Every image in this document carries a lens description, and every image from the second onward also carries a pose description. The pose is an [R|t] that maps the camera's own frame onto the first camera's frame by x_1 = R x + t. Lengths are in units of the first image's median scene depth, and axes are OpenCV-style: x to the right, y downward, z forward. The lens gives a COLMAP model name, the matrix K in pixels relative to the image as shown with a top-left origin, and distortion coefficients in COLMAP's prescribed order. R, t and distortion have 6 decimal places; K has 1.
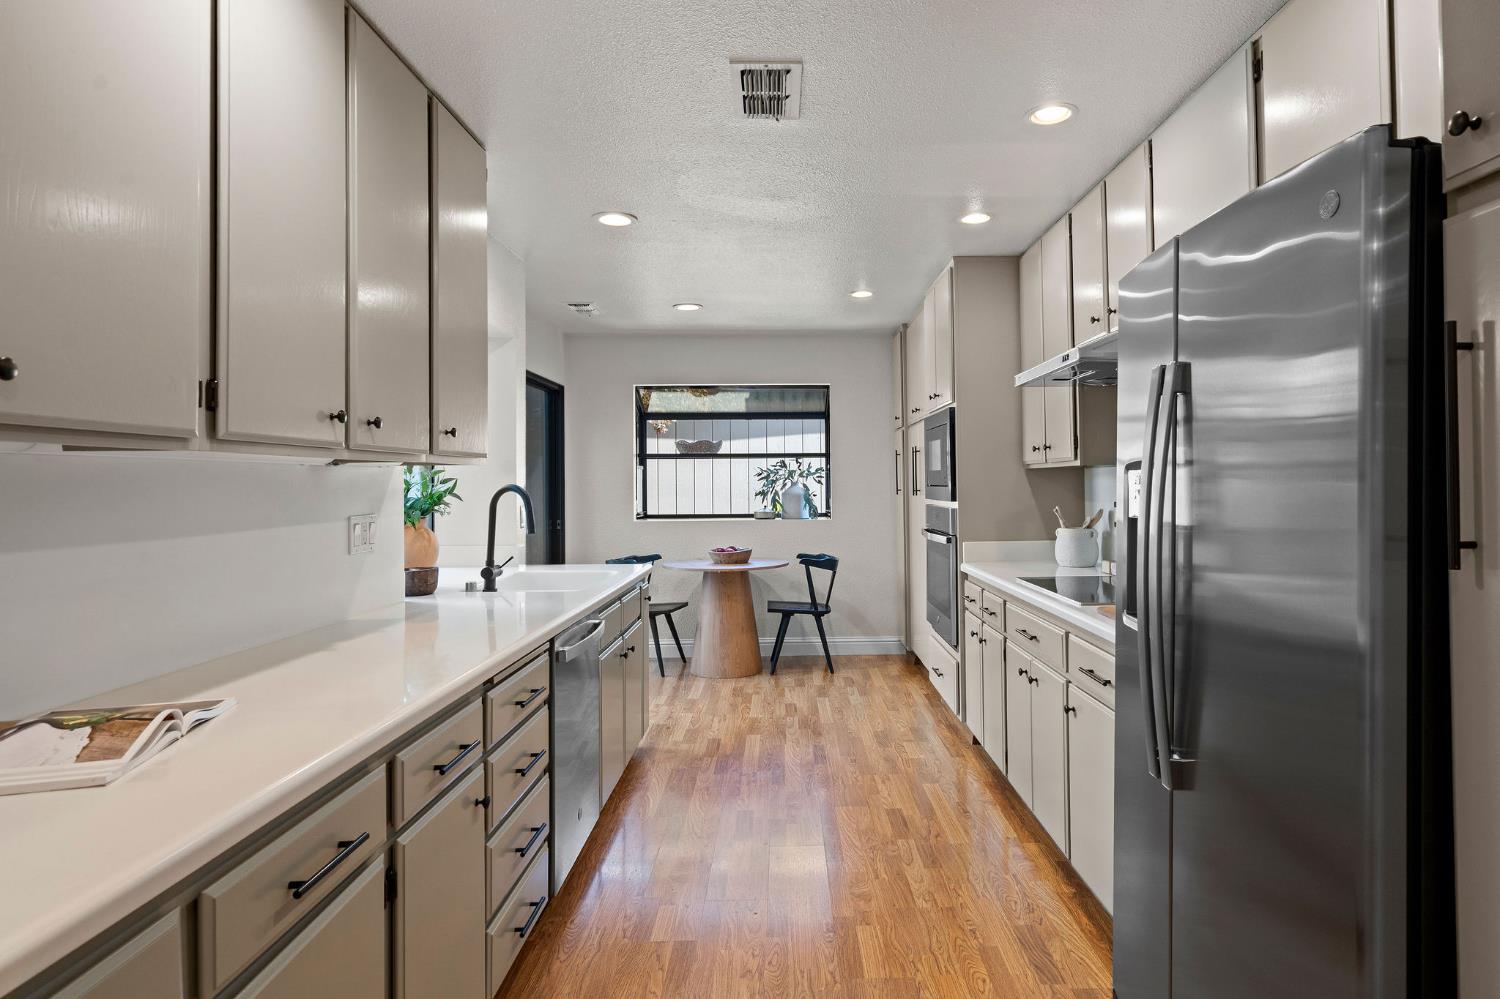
lens RADIAL K [[802.8, 0, 753.6], [0, 802.8, 498.3], [0, 0, 1]] dist [-0.012214, 0.001223]
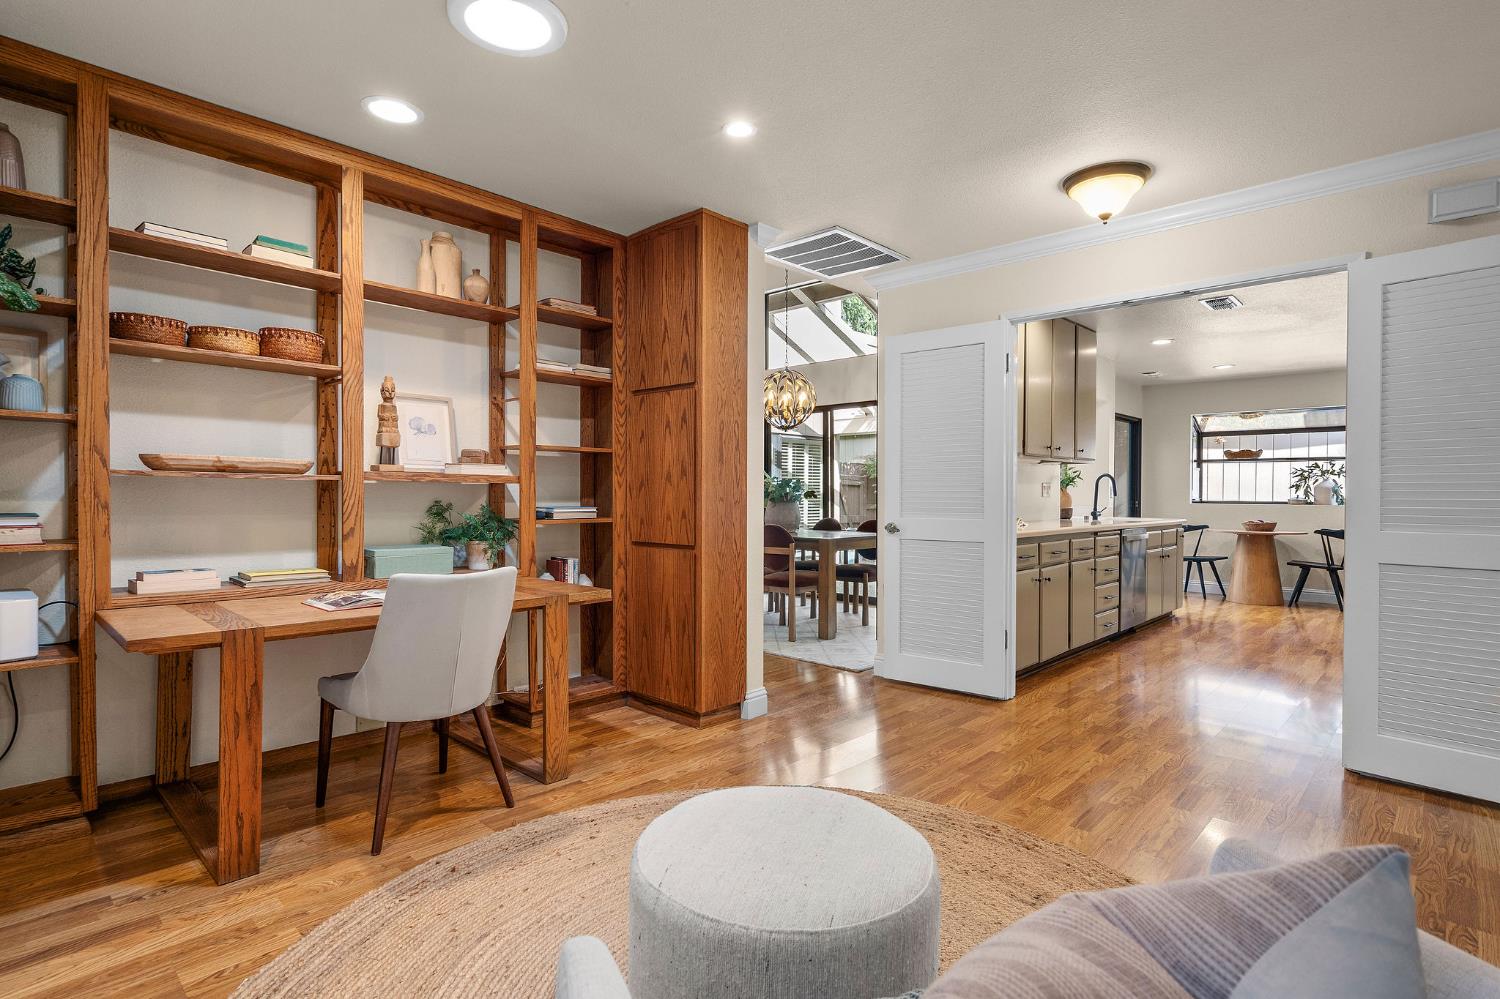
lens RADIAL K [[744.7, 0, 755.4], [0, 744.7, 495.2], [0, 0, 1]] dist [-0.001129, -0.000847]
pose [[0.746058, 0.013534, -0.665743, 0.174568], [-0.024911, 0.999661, -0.007594, 0.042996], [0.665415, 0.022250, 0.746142, -0.599109]]
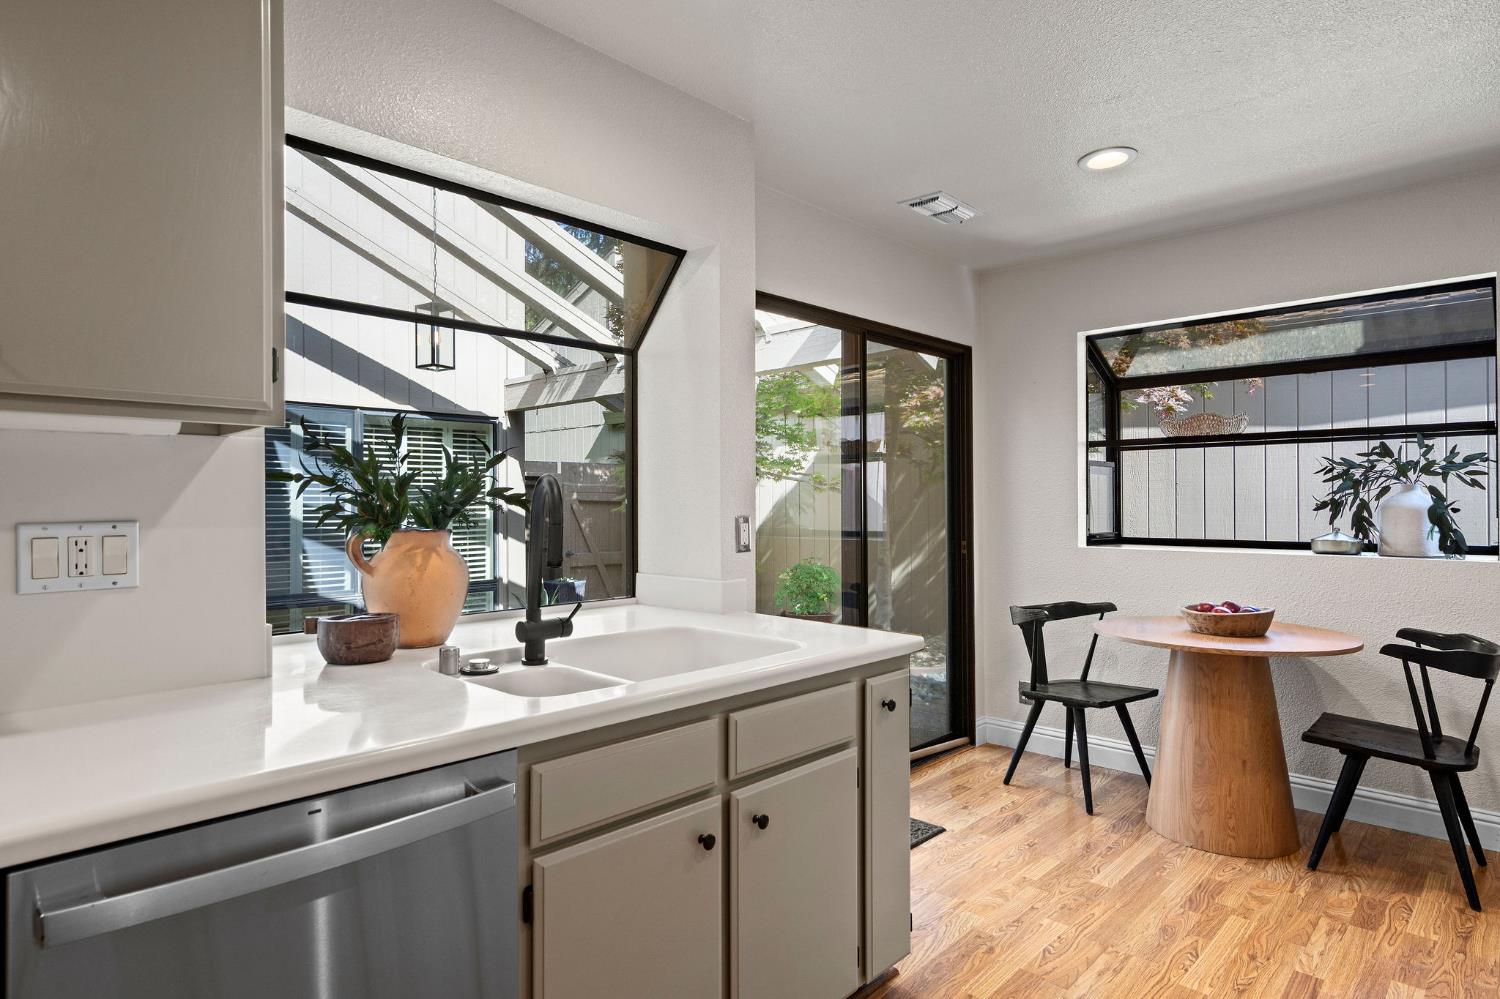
lens RADIAL K [[802.8, 0, 746.5], [0, 802.8, 505.4], [0, 0, 1]] dist [-0.012214, 0.001223]
pose [[0.737593, 0.008409, -0.675193, 0.084430], [-0.014890, 0.999882, -0.003814, 0.001810], [0.675082, 0.012867, 0.737631, 0.348629]]
